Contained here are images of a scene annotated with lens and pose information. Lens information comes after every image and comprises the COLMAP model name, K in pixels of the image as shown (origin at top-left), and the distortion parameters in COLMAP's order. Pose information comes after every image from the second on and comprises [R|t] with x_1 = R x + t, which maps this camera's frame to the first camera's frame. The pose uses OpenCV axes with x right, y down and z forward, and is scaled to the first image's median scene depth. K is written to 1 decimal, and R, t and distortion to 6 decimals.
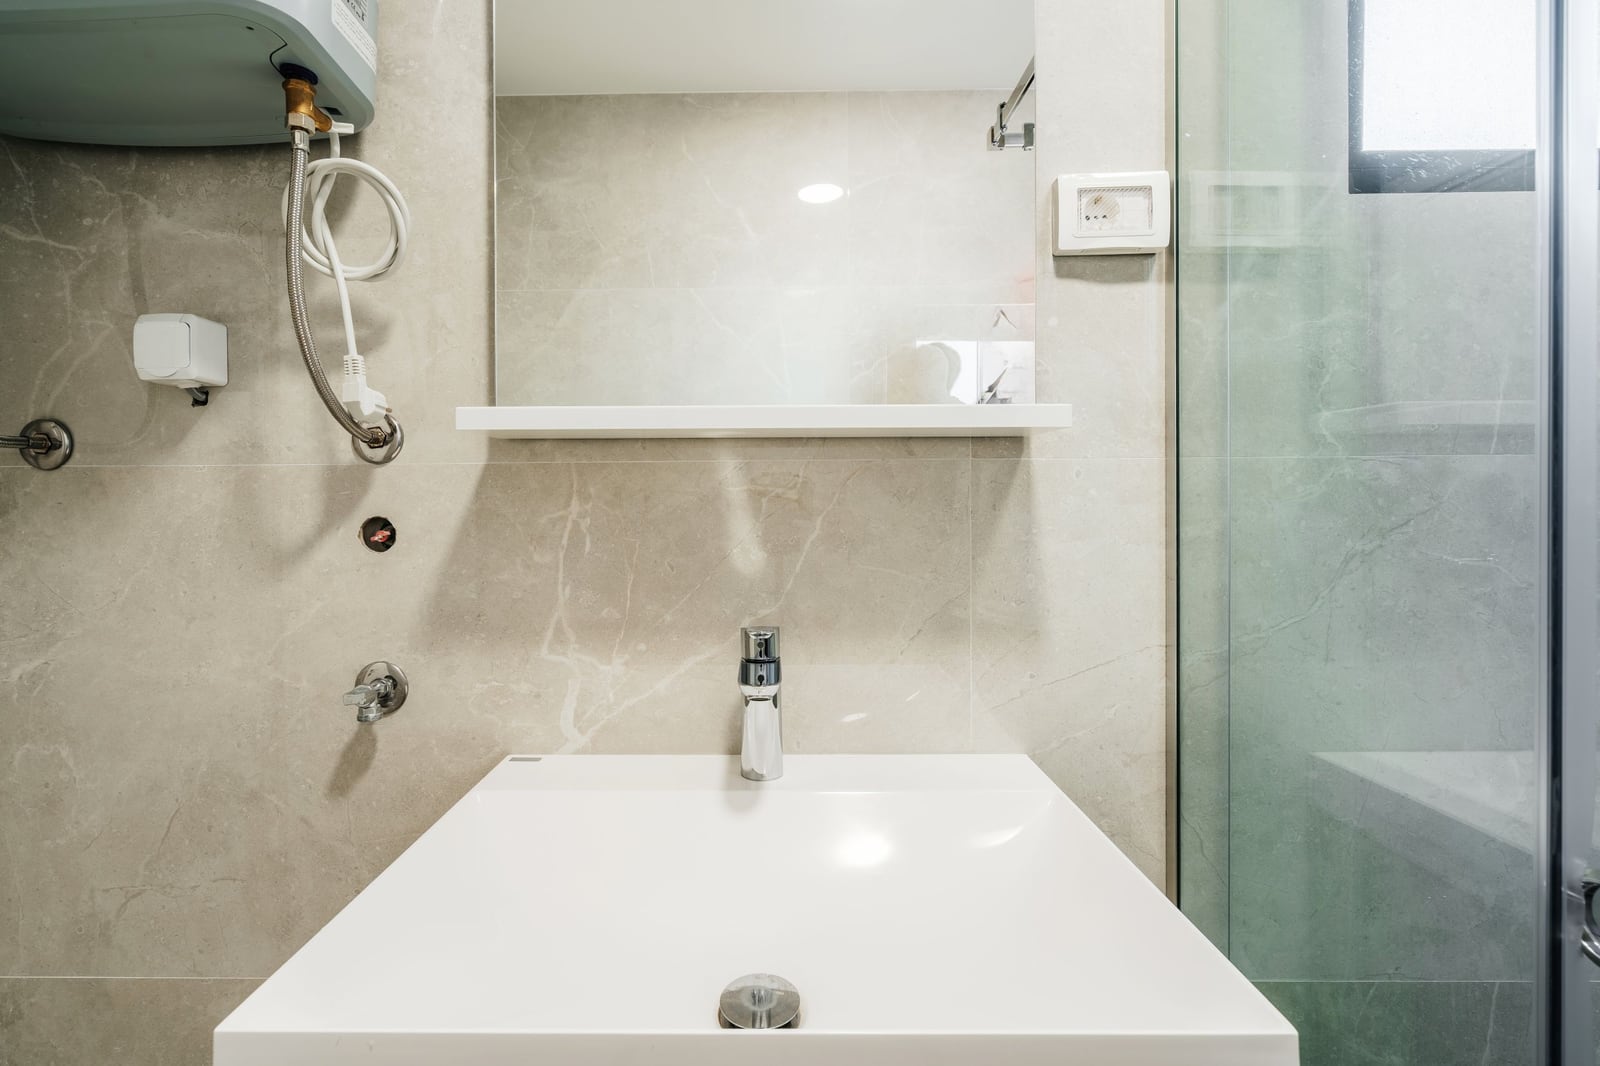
lens RADIAL K [[750.4, 0, 805.8], [0, 750.4, 543.4], [0, 0, 1]] dist [-0.000839, 0.002082]
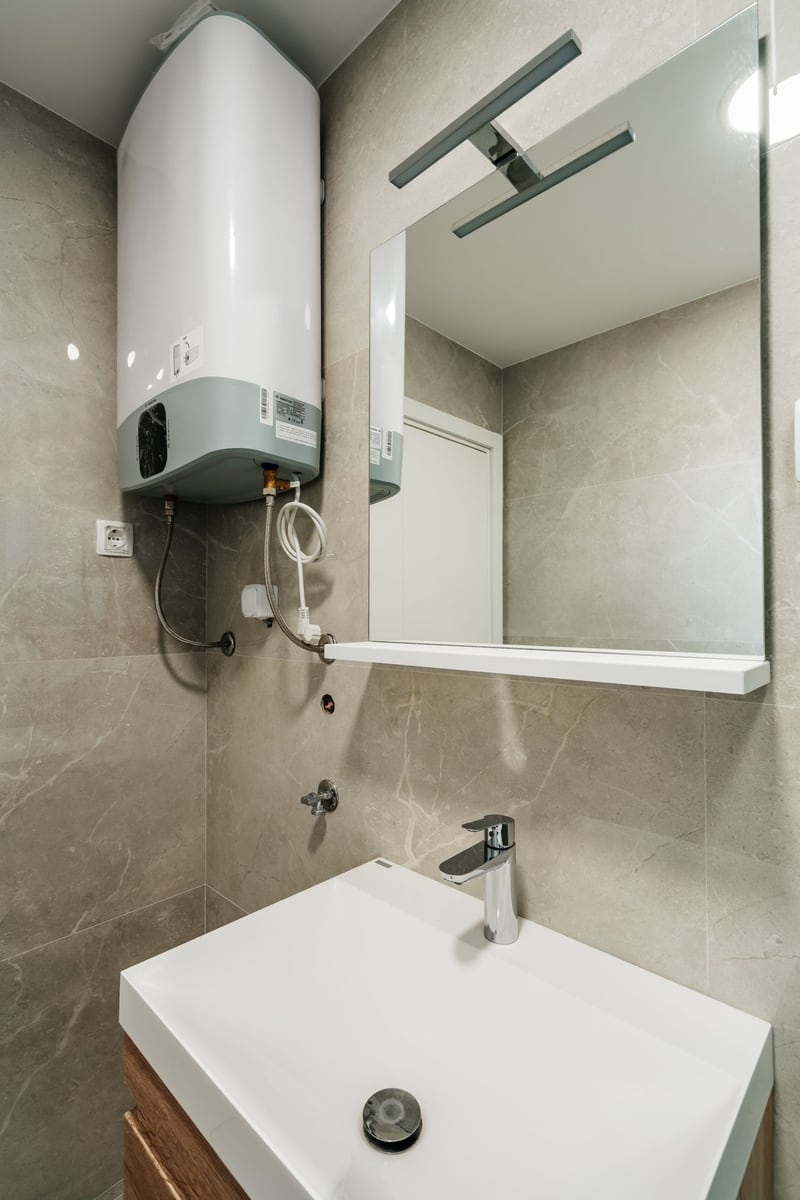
lens RADIAL K [[591.1, 0, 396.8], [0, 591.1, 629.6], [0, 0, 1]] dist [0.000888, 0.001282]
pose [[0.713482, 0.025513, -0.700209, 0.466312], [-0.042689, 0.999063, -0.007096, -0.176867], [0.699372, 0.034954, 0.713903, 0.149329]]
